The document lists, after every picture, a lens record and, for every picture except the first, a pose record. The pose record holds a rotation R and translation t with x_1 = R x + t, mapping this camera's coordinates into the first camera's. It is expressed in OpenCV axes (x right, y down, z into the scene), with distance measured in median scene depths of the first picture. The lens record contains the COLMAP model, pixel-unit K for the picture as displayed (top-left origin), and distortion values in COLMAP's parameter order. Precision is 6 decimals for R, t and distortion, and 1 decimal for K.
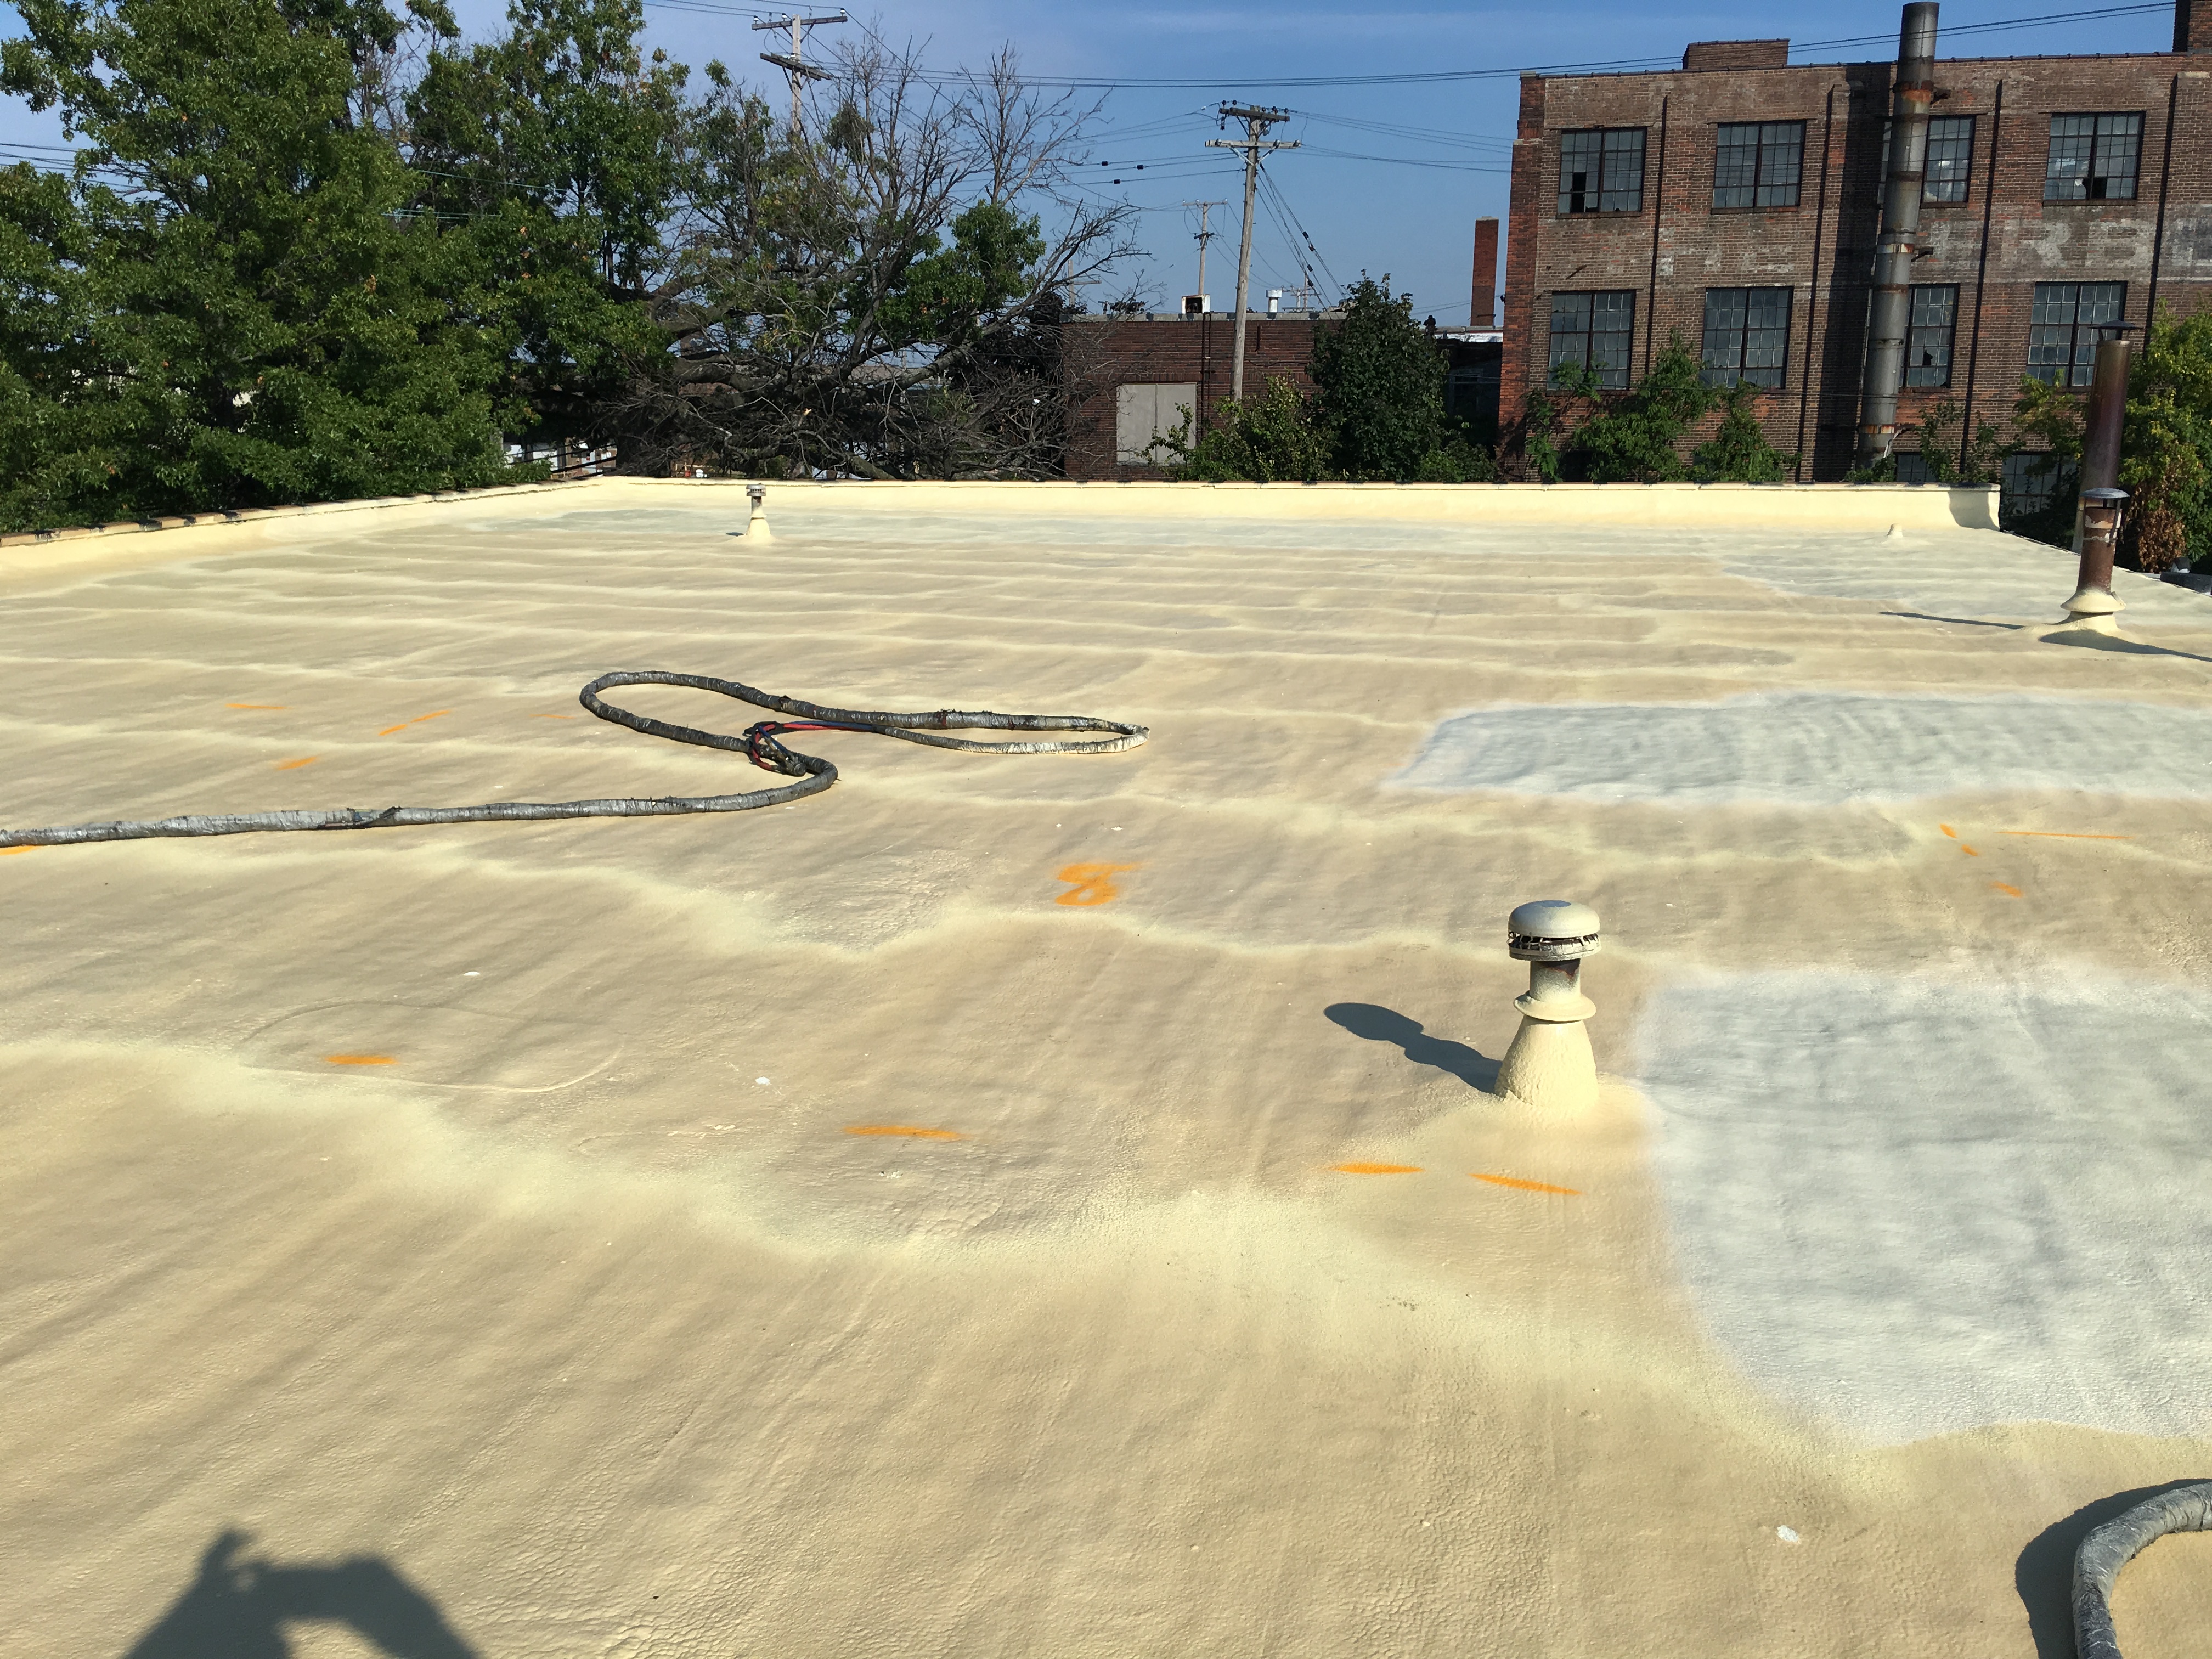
lens RADIAL K [[1862.7, 0, 1103.3], [0, 1862.7, 820.8], [0, 0, 1]] dist [0.123963, -0.195226]
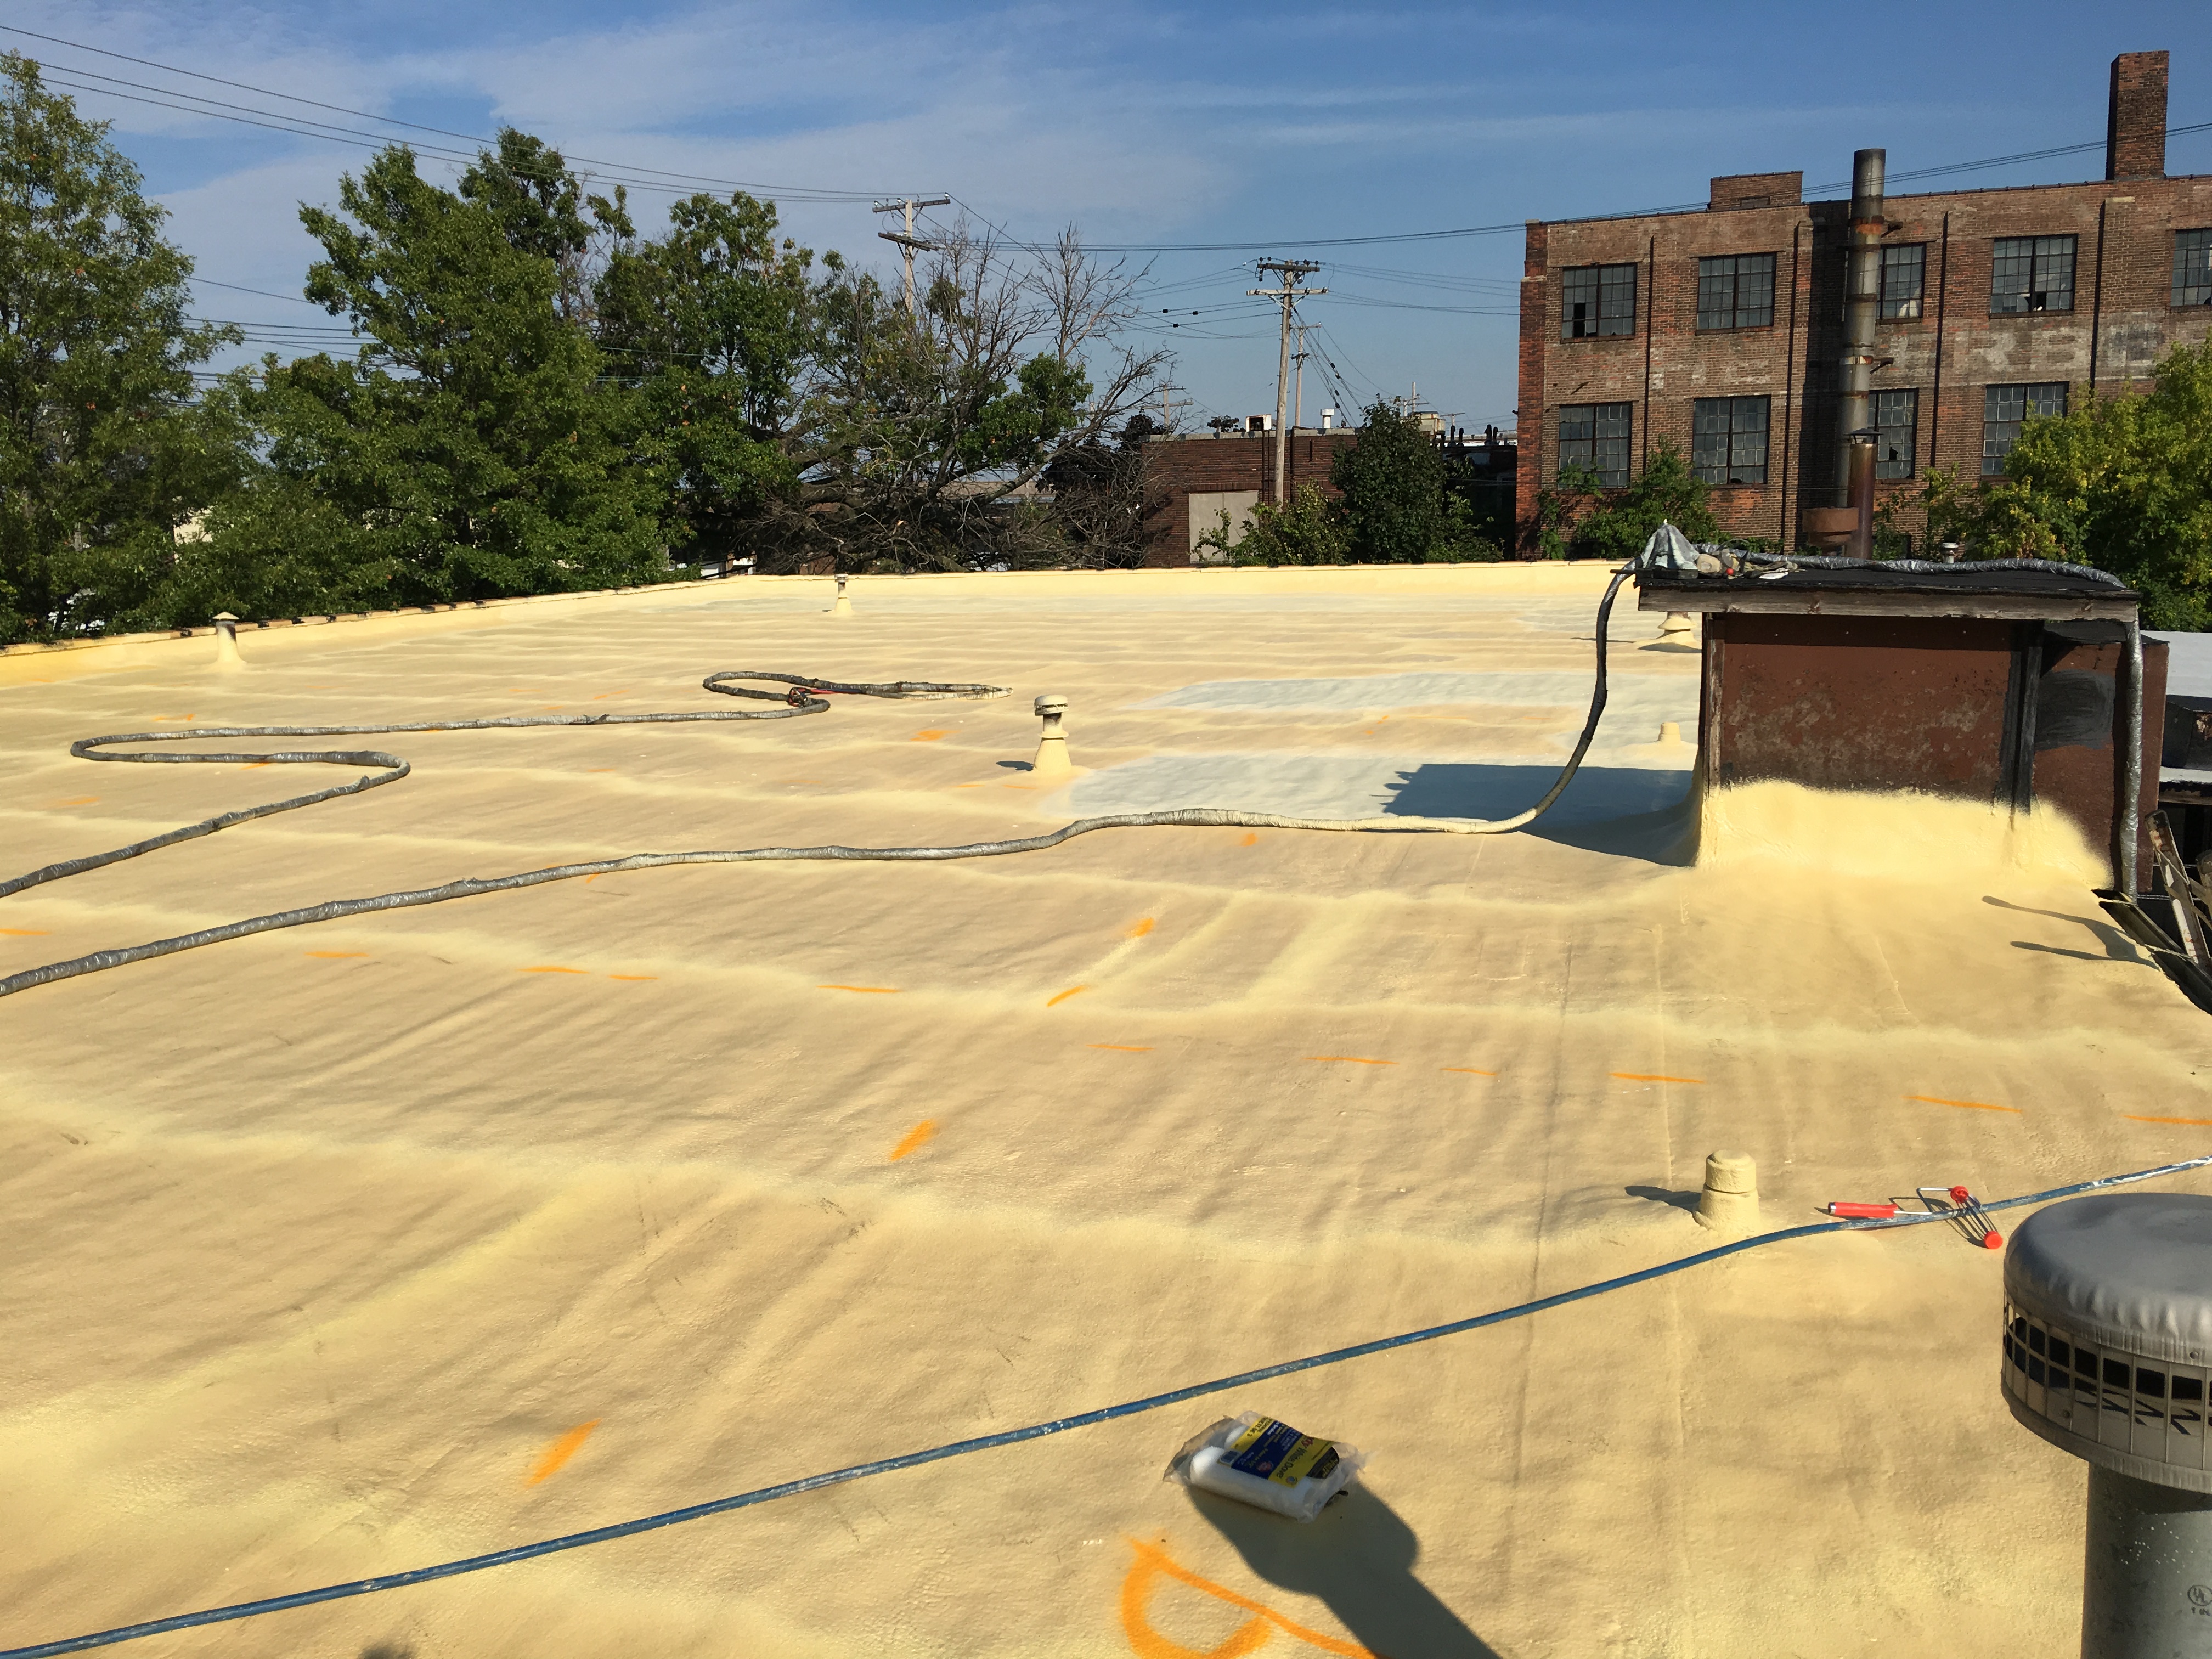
lens RADIAL K [[1833.2, 0, 1103.7], [0, 1833.2, 835.1], [0, 0, 1]] dist [0.124954, -0.187535]
pose [[0.996903, -0.010006, -0.078003, 0.069497], [0.006442, 0.998929, -0.045808, 0.048033], [0.078377, 0.045164, 0.995900, -0.207525]]
